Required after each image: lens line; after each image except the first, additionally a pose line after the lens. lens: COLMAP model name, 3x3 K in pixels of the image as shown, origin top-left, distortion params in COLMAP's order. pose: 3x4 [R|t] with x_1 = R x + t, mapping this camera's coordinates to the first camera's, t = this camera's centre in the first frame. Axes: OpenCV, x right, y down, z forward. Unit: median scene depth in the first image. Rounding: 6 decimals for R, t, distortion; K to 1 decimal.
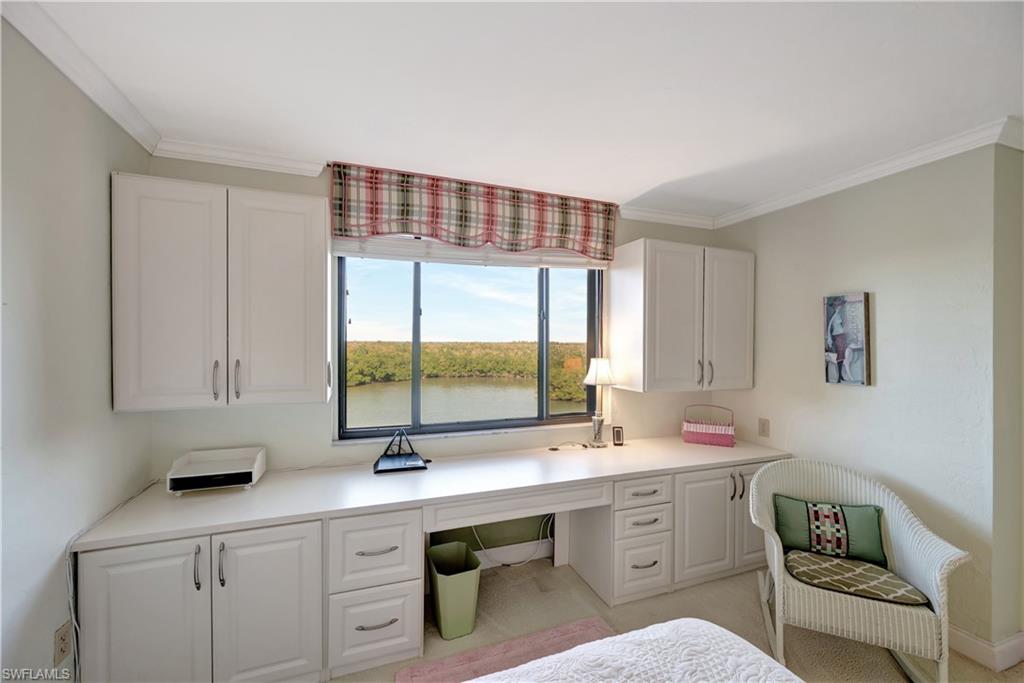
lens RADIAL K [[408.2, 0, 495.0], [0, 408.2, 345.4], [0, 0, 1]] dist [-0.001137, -0.000252]
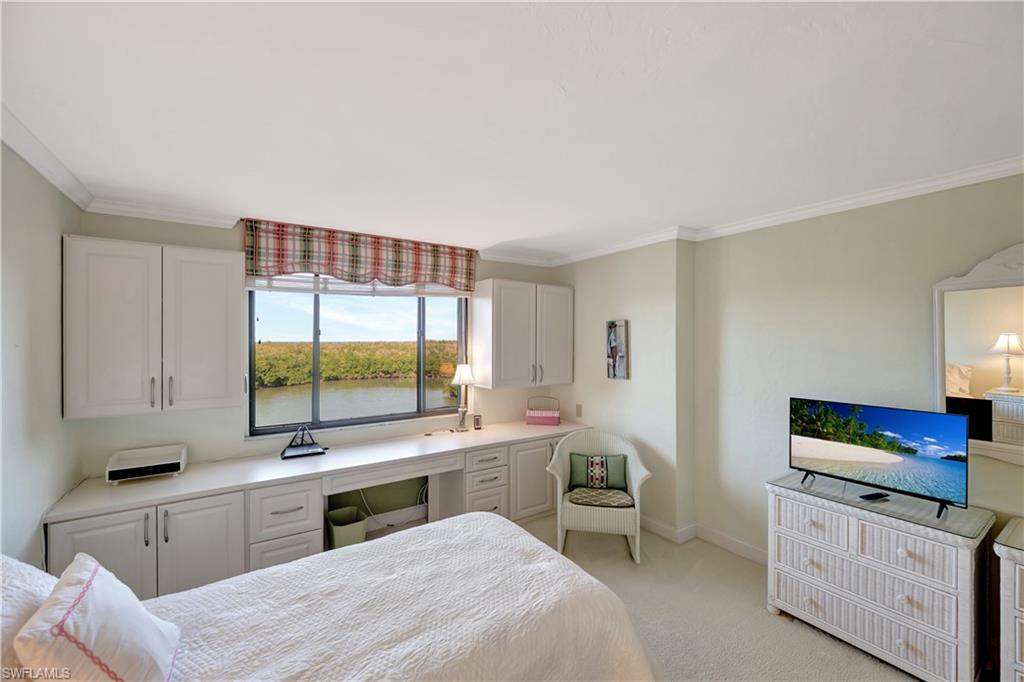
lens RADIAL K [[424.9, 0, 508.8], [0, 424.9, 334.3], [0, 0, 1]] dist [0.001182, 0.000038]
pose [[0.970706, -0.005913, 0.240197, 0.077446], [0.010673, 0.999771, -0.018523, -0.048719], [-0.240032, 0.020545, 0.970547, -0.459749]]
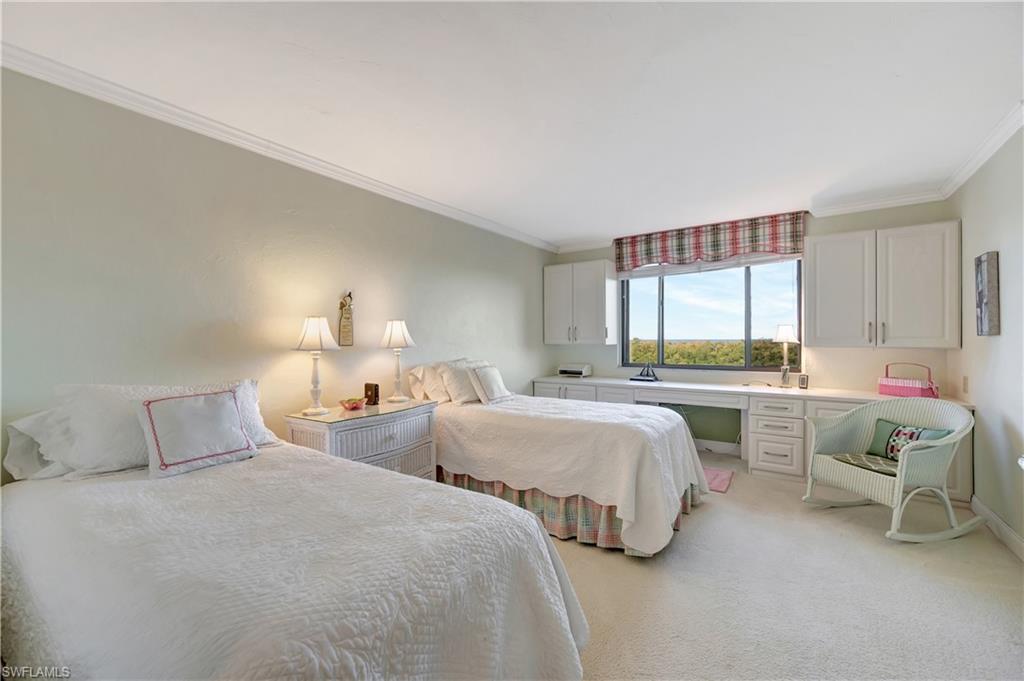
lens RADIAL K [[407.5, 0, 509.0], [0, 407.5, 337.8], [0, 0, 1]] dist [-0.000428, -0.000107]
pose [[0.565675, -0.013922, -0.824511, 1.025660], [-0.001744, 0.999835, -0.018079, 0.120978], [0.824627, 0.011664, 0.565557, -0.677785]]
